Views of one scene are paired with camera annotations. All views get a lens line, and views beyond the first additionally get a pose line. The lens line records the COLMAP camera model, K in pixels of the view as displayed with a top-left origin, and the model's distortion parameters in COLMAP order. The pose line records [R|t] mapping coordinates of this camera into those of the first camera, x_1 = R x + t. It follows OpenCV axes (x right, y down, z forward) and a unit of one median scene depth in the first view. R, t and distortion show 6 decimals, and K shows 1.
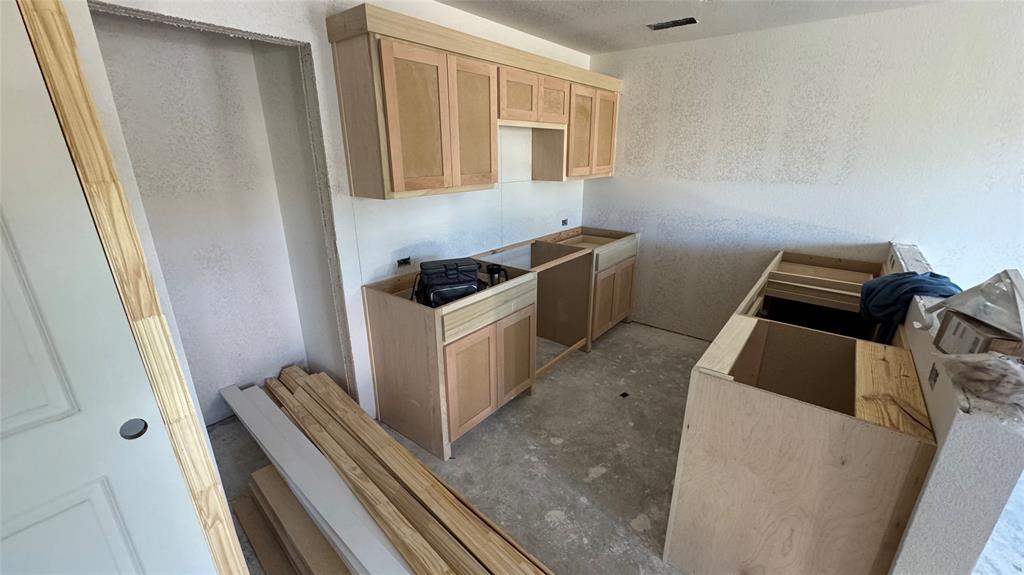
lens RADIAL K [[402.7, 0, 510.2], [0, 402.7, 286.2], [0, 0, 1]] dist [0.000063, 0.000021]
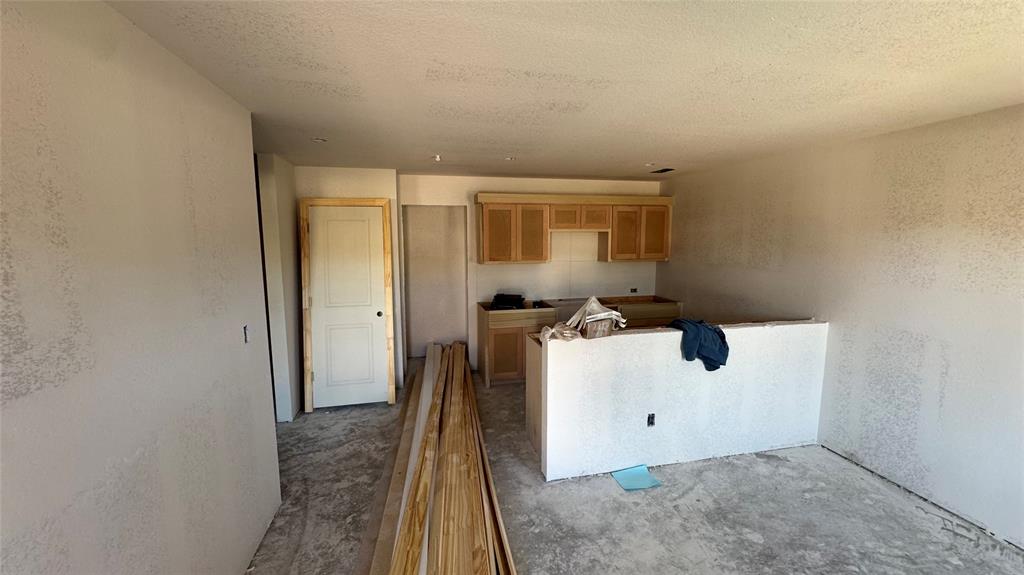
lens RADIAL K [[402.7, 0, 515.1], [0, 402.7, 287.7], [0, 0, 1]] dist [0.000063, 0.000021]
pose [[0.790335, 0.078793, -0.607588, 0.961974], [-0.193107, 0.973185, -0.124984, 0.131933], [0.581447, 0.216109, 0.784357, -0.531848]]
